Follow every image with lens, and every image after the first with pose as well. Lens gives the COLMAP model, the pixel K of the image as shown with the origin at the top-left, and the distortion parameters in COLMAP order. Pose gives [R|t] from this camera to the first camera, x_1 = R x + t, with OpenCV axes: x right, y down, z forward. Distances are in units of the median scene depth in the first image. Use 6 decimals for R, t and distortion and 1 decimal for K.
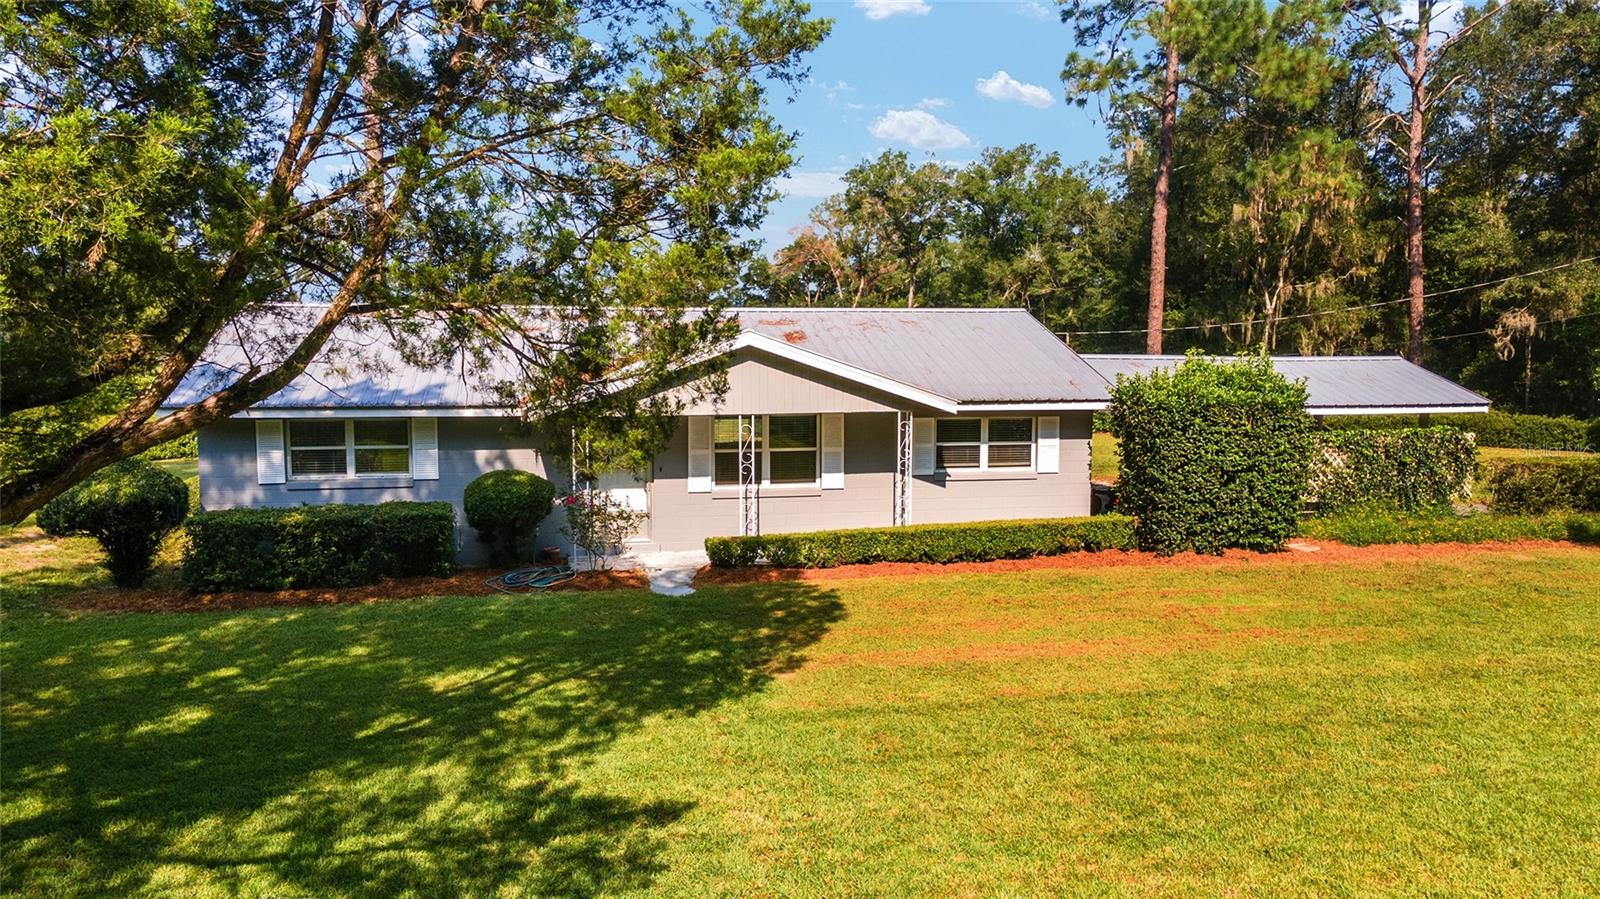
lens RADIAL K [[1151.9, 0, 791.1], [0, 1151.9, 449.9], [0, 0, 1]] dist [0.007436, 0.059834]
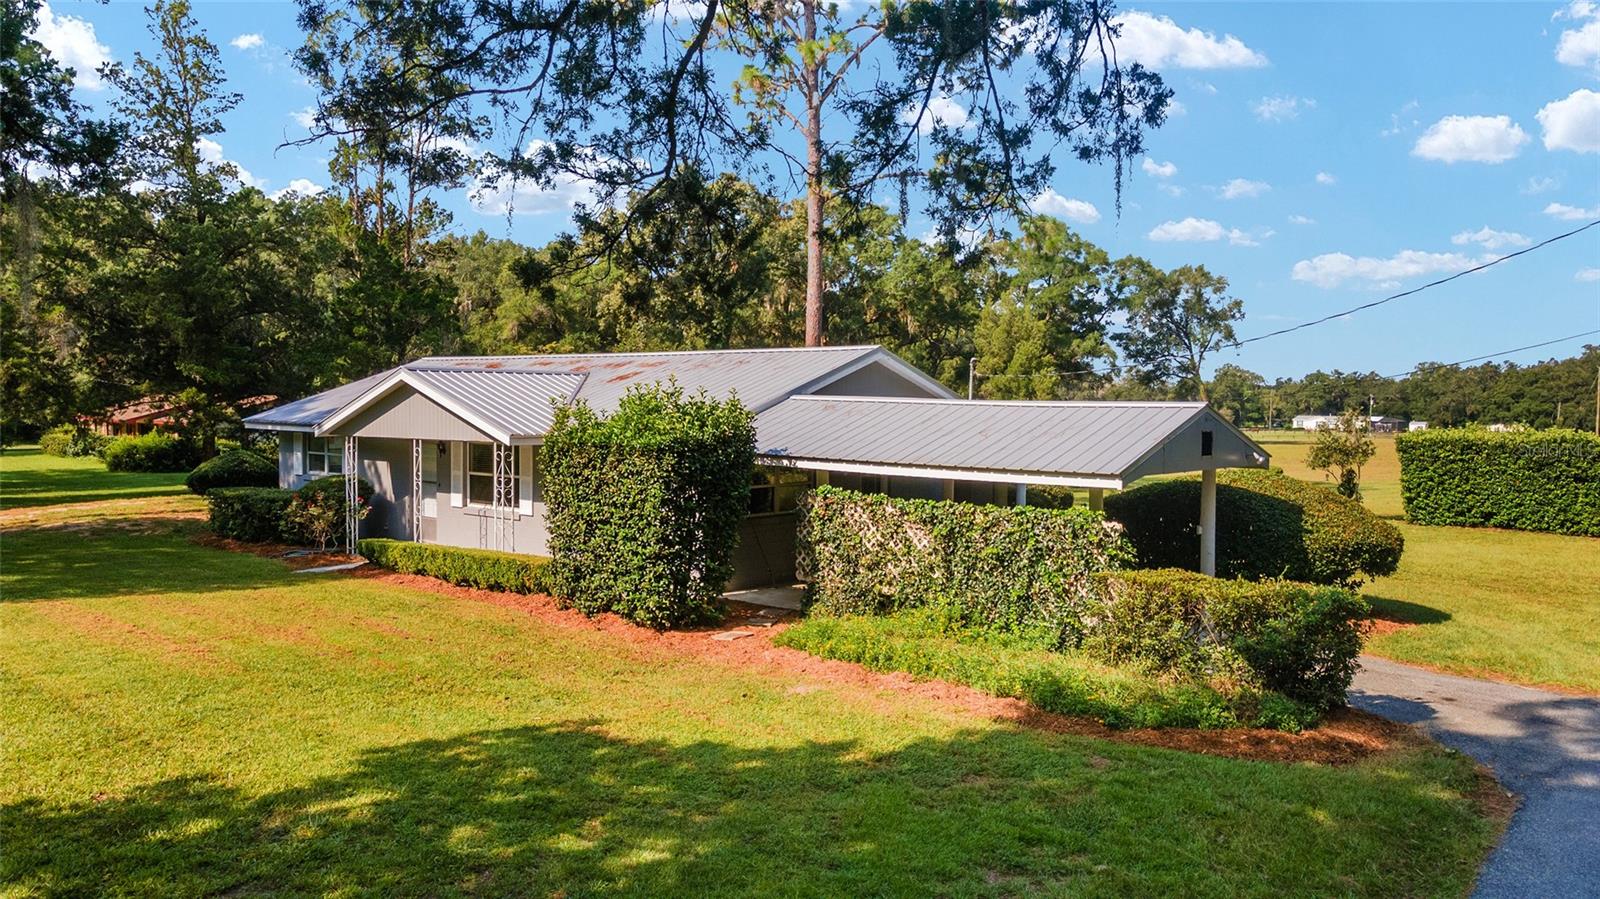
lens RADIAL K [[1159.8, 0, 792.9], [0, 1159.8, 445.3], [0, 0, 1]] dist [0.024152, -0.001411]
pose [[0.604125, 0.035122, -0.796115, 1.155592], [-0.087288, 0.995934, -0.022300, -0.031574], [0.792094, 0.082963, 0.604735, 0.588270]]
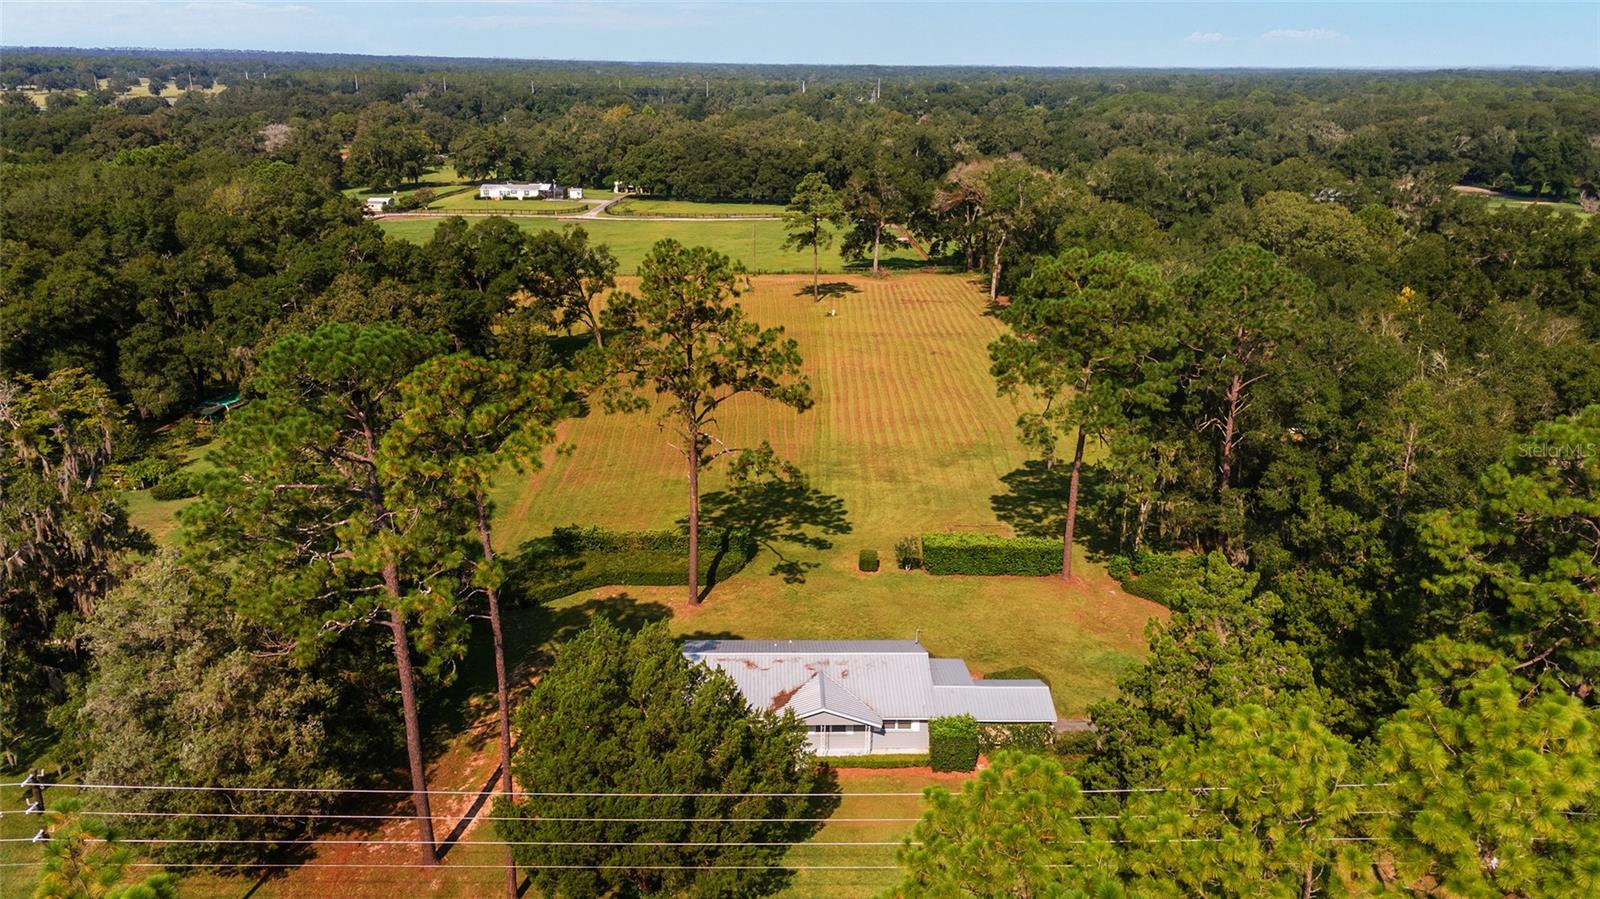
lens RADIAL K [[1159.8, 0, 792.9], [0, 1159.8, 445.3], [0, 0, 1]] dist [0.024152, -0.001411]
pose [[0.987319, 0.064213, -0.145183, 0.350142], [-0.030812, 0.974663, 0.221547, -1.738488], [0.155731, -0.214264, 0.964281, -2.429423]]
